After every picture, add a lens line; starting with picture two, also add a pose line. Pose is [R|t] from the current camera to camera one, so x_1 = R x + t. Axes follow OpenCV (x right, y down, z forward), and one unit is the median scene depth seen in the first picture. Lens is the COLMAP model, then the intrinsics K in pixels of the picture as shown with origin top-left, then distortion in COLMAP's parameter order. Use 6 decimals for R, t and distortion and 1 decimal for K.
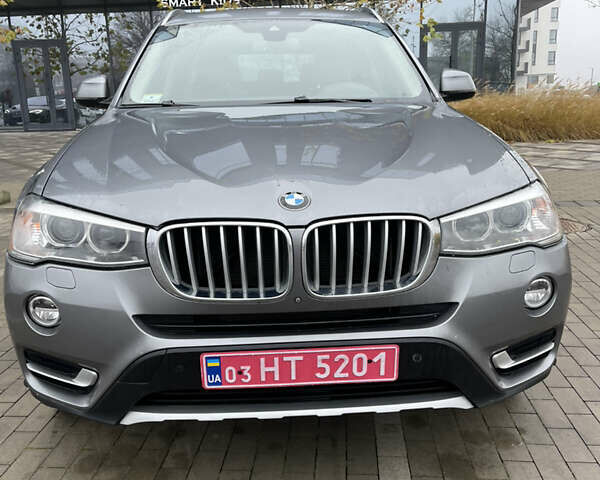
lens RADIAL K [[627.5, 0, 305.5], [0, 627.5, 243.3], [0, 0, 1]] dist [0.062592, -0.043642]
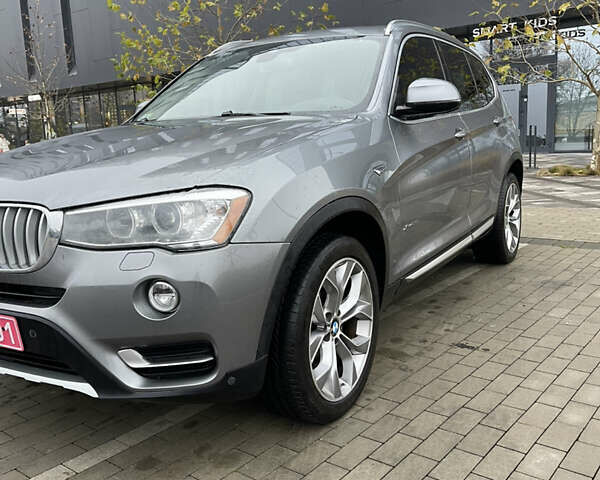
lens RADIAL K [[627.5, 0, 305.5], [0, 627.5, 243.3], [0, 0, 1]] dist [0.062592, -0.043642]
pose [[0.815182, 0.091755, -0.571891, 1.205177], [-0.120147, 0.992684, -0.011992, -0.020298], [0.566607, 0.078487, 0.820242, 0.348517]]
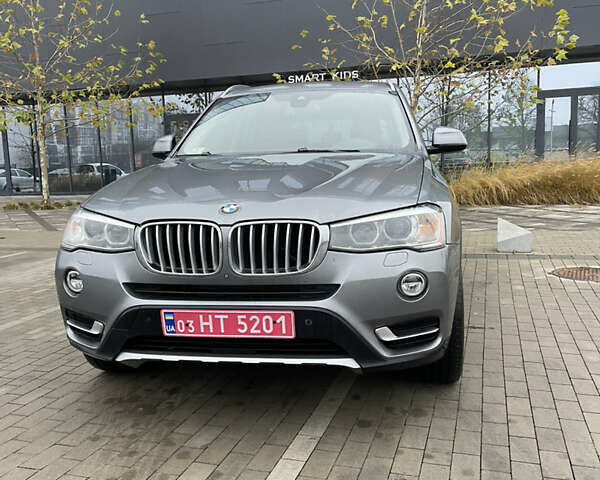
lens RADIAL K [[634.8, 0, 312.9], [0, 634.8, 240.0], [0, 0, 1]] dist [0.082157, -0.117214]
pose [[0.976104, 0.023829, -0.215995, 0.492757], [-0.047782, 0.993179, -0.106362, 0.151994], [0.211987, 0.114141, 0.970584, -0.393803]]
